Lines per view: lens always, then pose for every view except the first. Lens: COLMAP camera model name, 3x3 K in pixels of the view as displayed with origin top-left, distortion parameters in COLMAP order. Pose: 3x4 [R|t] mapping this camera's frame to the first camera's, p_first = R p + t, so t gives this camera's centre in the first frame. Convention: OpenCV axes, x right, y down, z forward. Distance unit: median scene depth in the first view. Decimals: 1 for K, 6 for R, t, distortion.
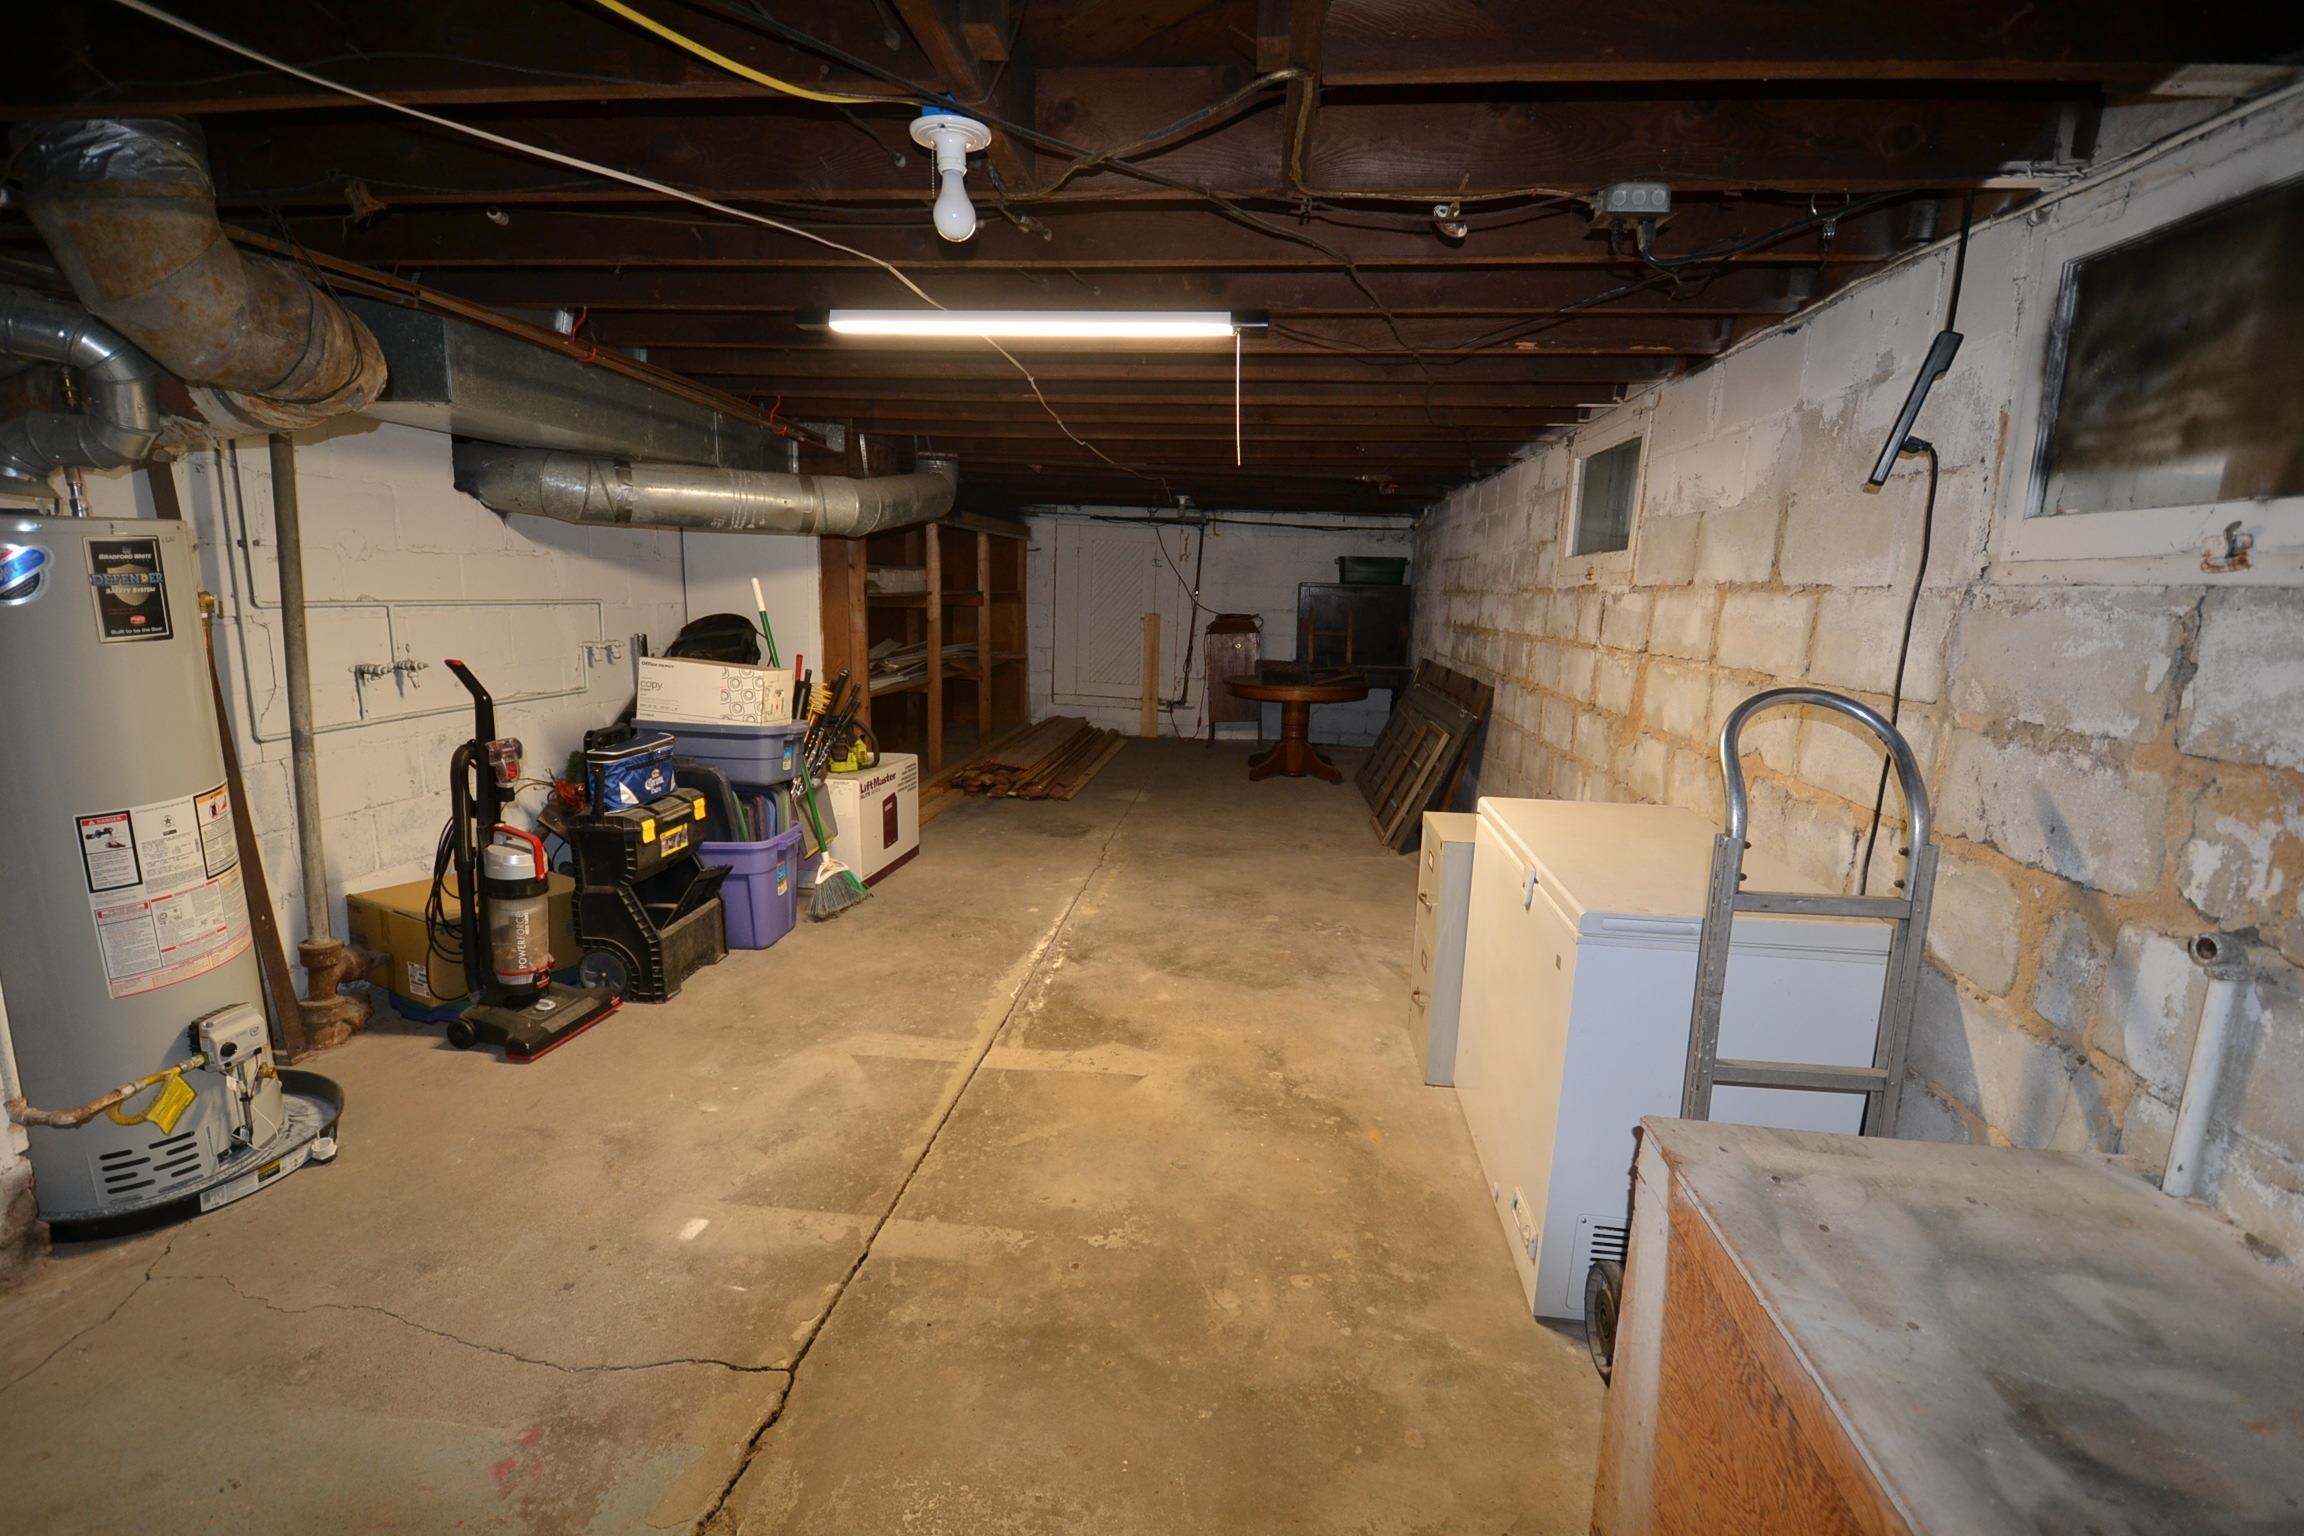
lens RADIAL K [[1042.6, 0, 1152.8], [0, 1042.6, 790.0], [0, 0, 1]] dist [0.024141, -0.031448]
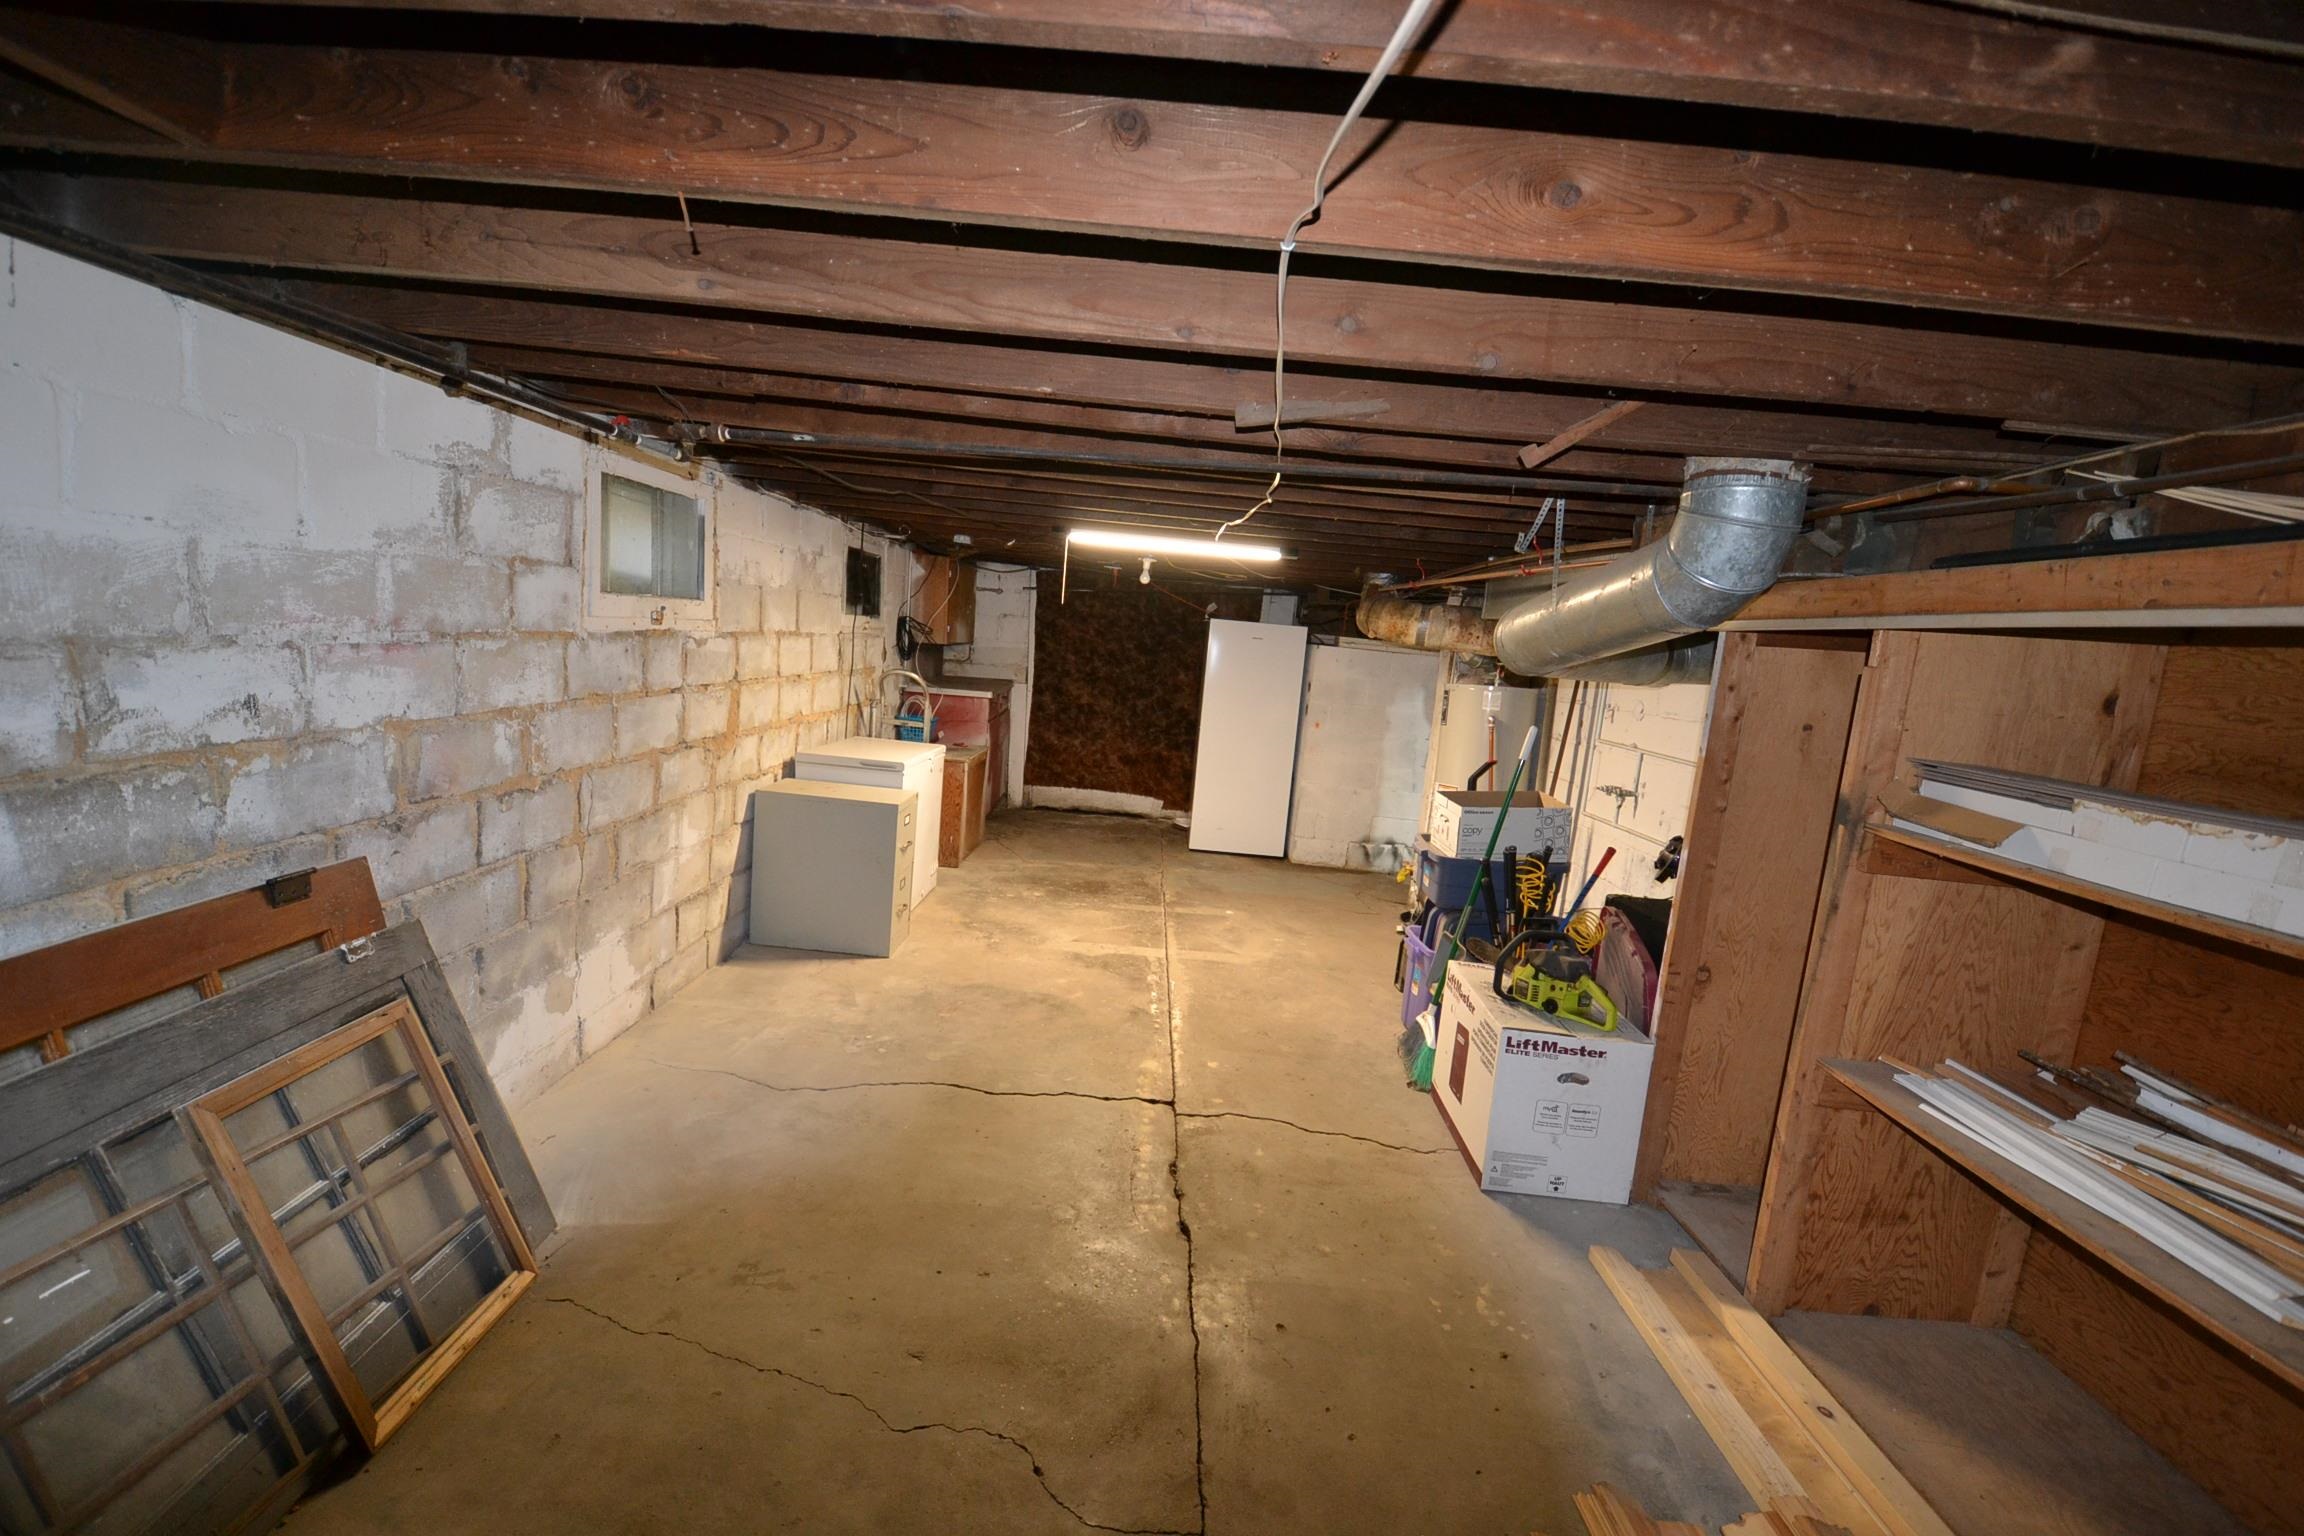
lens RADIAL K [[1042.6, 0, 1152.8], [0, 1042.6, 790.0], [0, 0, 1]] dist [0.024141, -0.031448]
pose [[-0.987265, -0.100681, -0.123172, 0.094078], [-0.136038, 0.935683, 0.325563, -0.535034], [0.082472, 0.338173, -0.937463, 2.460766]]
